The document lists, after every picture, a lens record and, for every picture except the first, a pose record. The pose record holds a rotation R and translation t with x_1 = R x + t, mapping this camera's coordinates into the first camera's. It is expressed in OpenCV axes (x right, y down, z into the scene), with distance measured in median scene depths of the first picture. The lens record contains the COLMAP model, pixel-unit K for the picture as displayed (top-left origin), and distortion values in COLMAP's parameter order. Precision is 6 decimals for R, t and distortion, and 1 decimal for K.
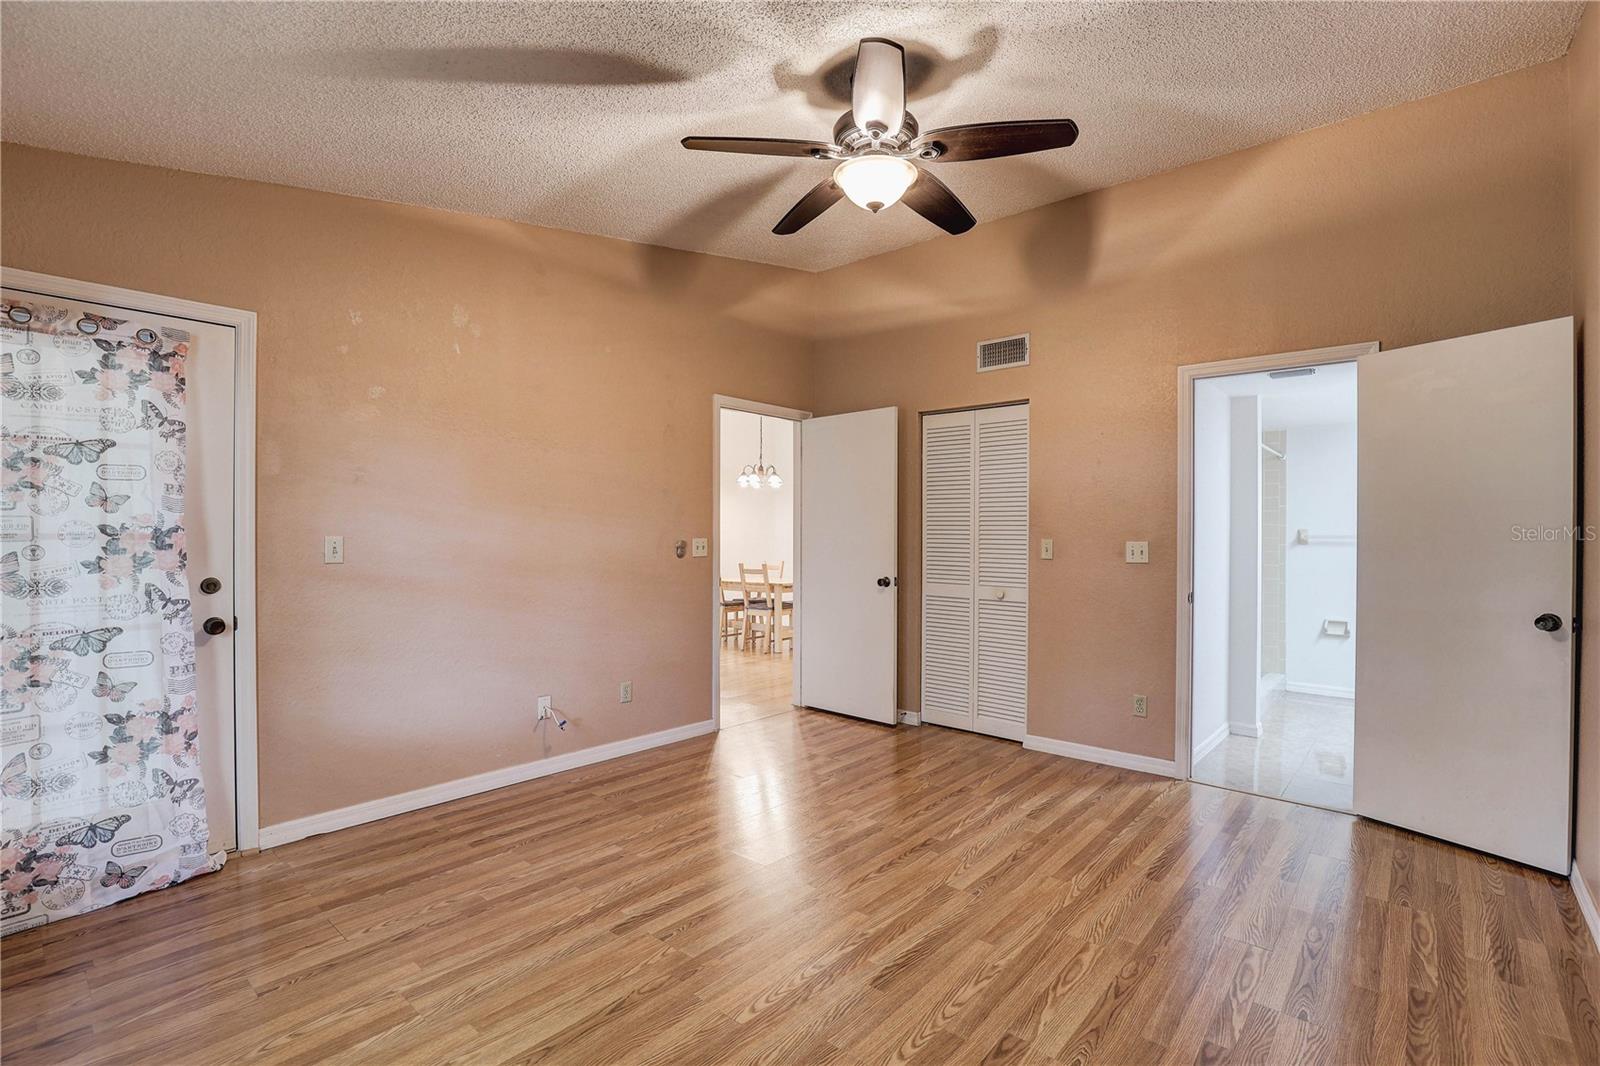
lens RADIAL K [[732.1, 0, 807.5], [0, 732.1, 532.8], [0, 0, 1]] dist [-0.037620, 0.007328]
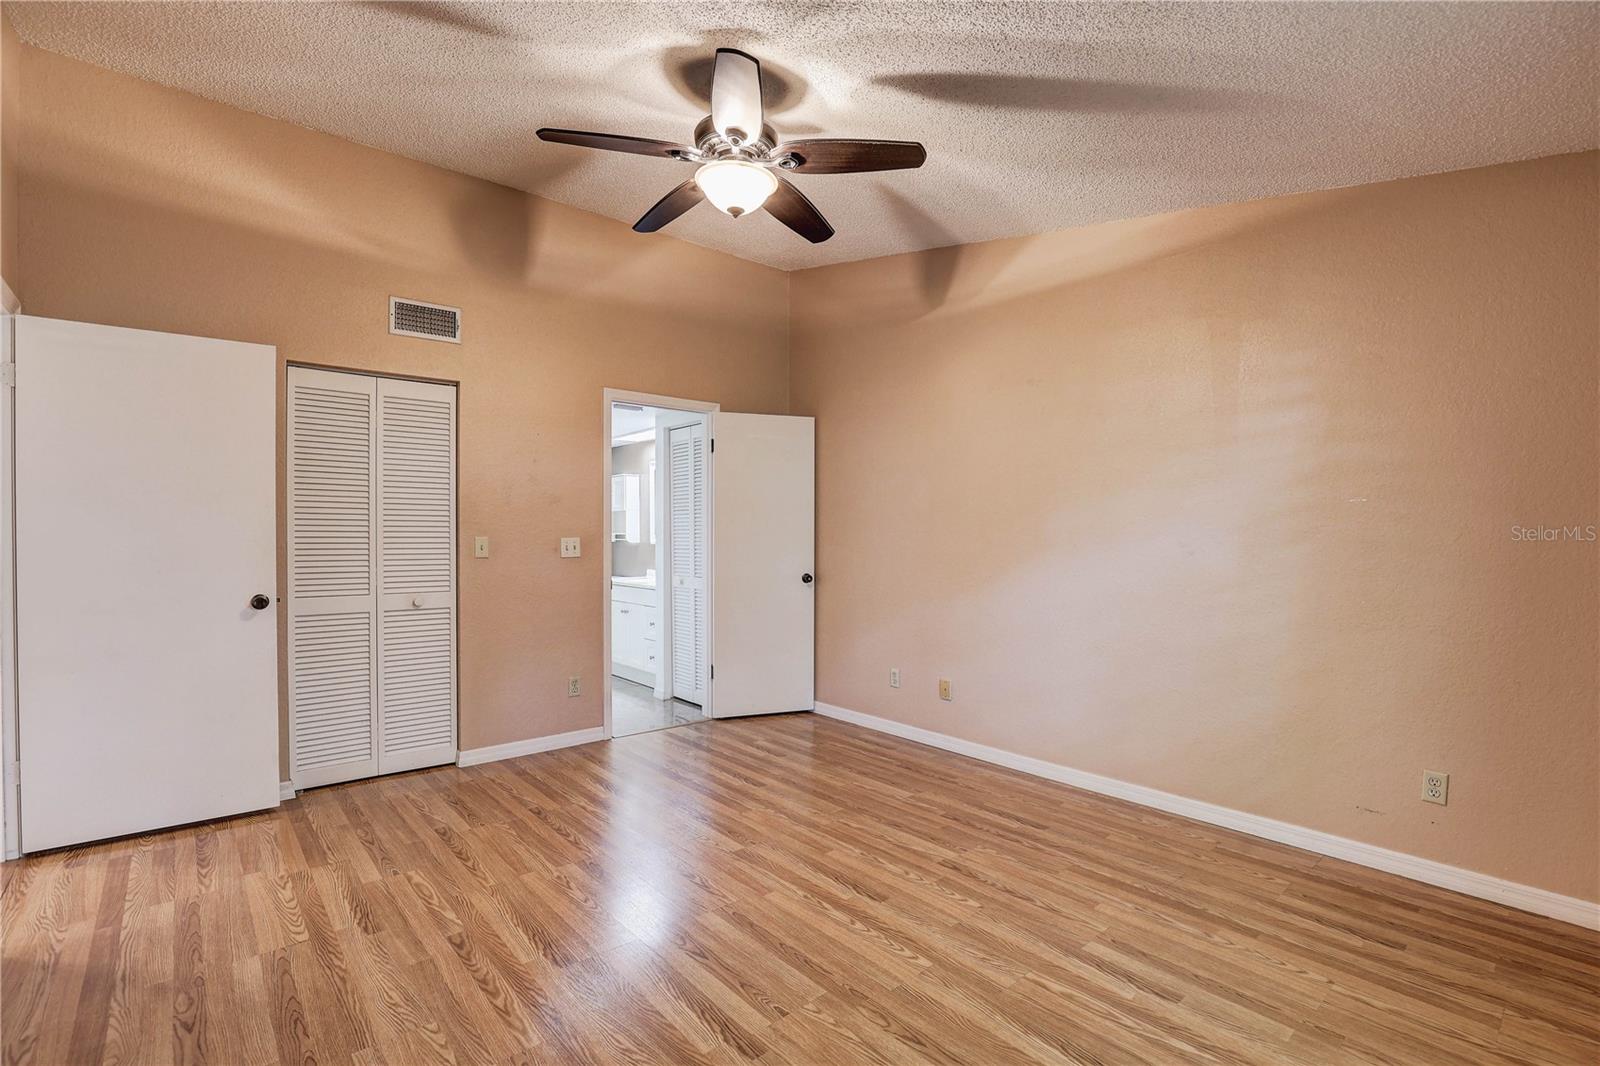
lens RADIAL K [[732.1, 0, 816.3], [0, 732.1, 533.9], [0, 0, 1]] dist [-0.037620, 0.007328]
pose [[0.128278, -0.008732, 0.991700, -0.689084], [-0.004847, 0.999944, 0.009432, -0.007324], [-0.991726, -0.006017, 0.128229, 0.573513]]
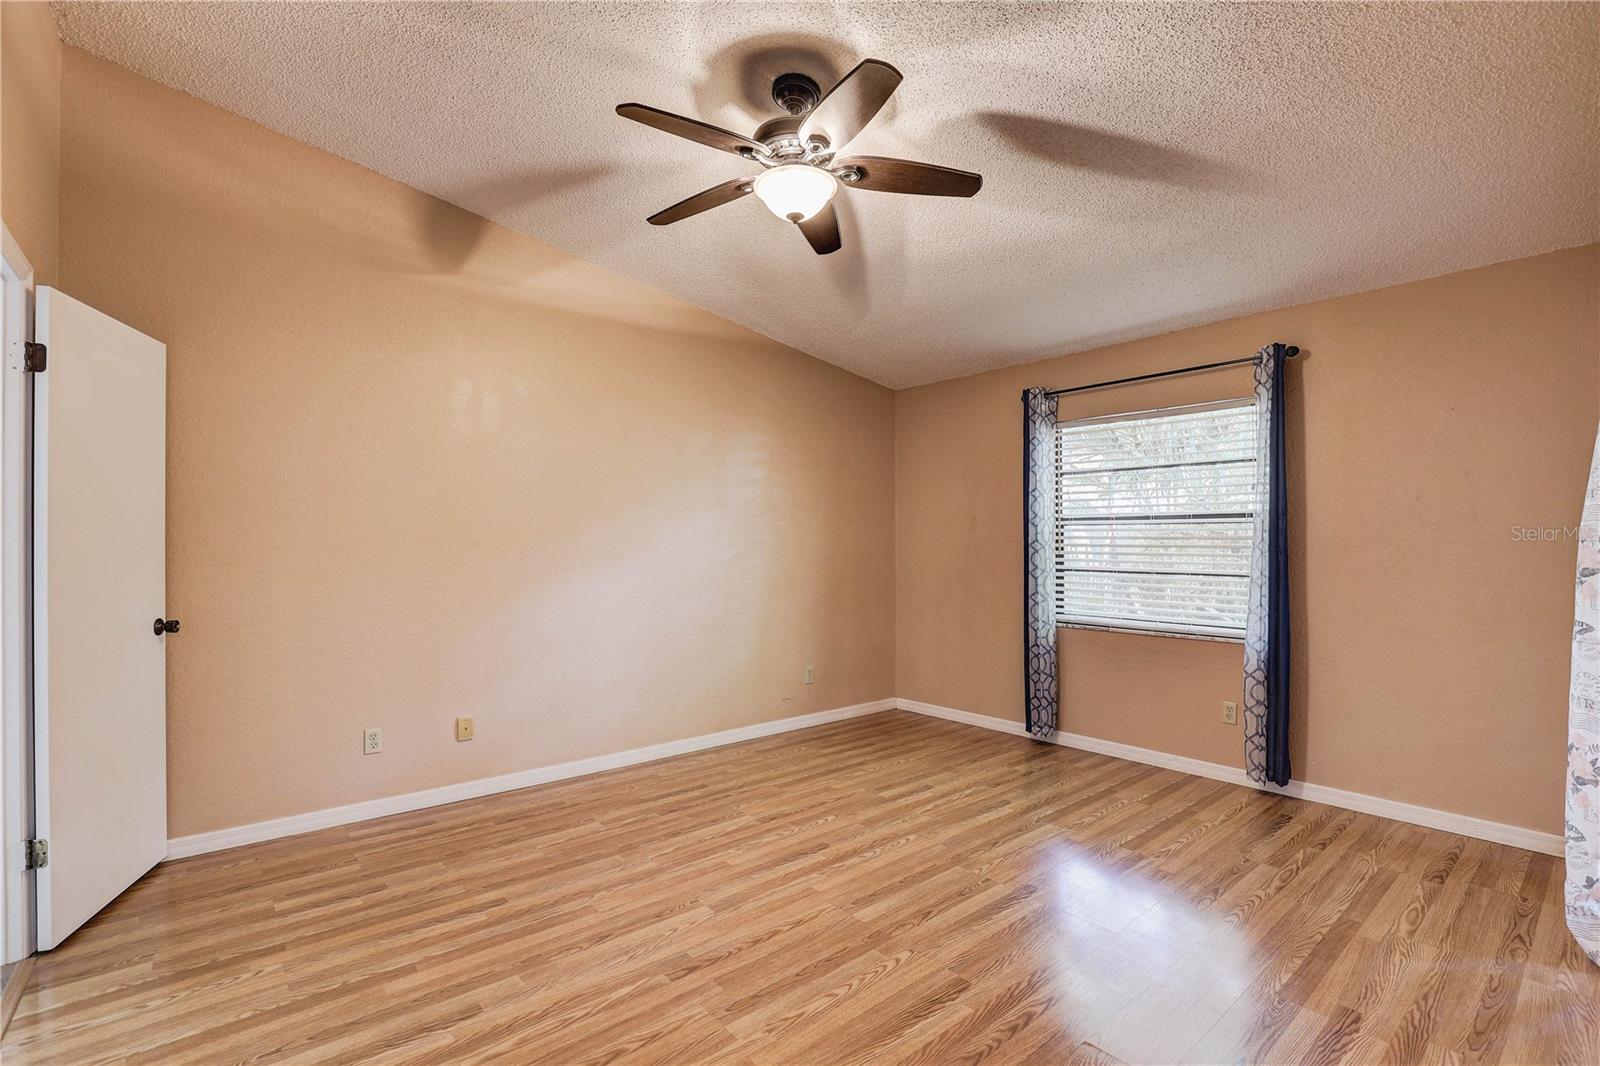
lens RADIAL K [[732.1, 0, 805.7], [0, 732.1, 532.0], [0, 0, 1]] dist [-0.037620, 0.007328]
pose [[-0.988257, 0.000545, 0.152802, -0.056271], [-0.001645, 0.999898, -0.014208, -0.001278], [-0.152794, -0.014292, -0.988155, 1.505103]]
